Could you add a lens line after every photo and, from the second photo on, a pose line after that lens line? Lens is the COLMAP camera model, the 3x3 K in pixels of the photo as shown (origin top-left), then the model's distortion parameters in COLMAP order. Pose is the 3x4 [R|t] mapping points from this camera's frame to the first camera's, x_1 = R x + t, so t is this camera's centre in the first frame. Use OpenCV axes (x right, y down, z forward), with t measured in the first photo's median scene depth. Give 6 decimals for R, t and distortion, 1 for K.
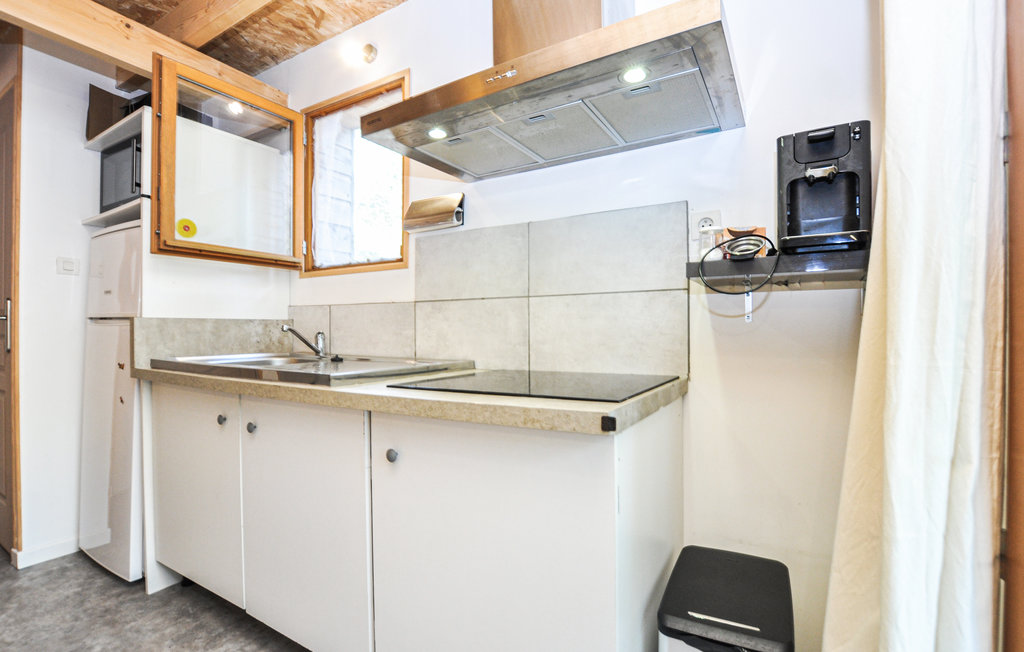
lens RADIAL K [[461.8, 0, 510.4], [0, 461.8, 333.6], [0, 0, 1]] dist [-0.003372, -0.000313]
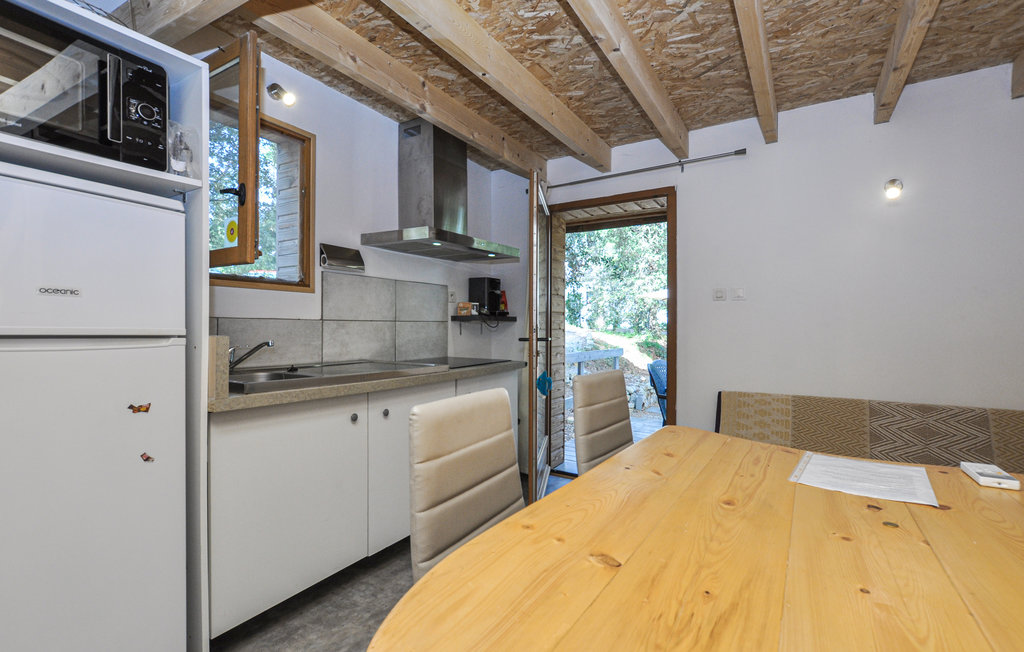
lens RADIAL K [[461.8, 0, 510.4], [0, 461.8, 333.6], [0, 0, 1]] dist [-0.003372, -0.000313]
pose [[0.005547, -0.013732, 0.999890, -1.665961], [0.002944, 0.999902, 0.013716, -0.051073], [-0.999980, 0.002868, 0.005587, 0.511349]]
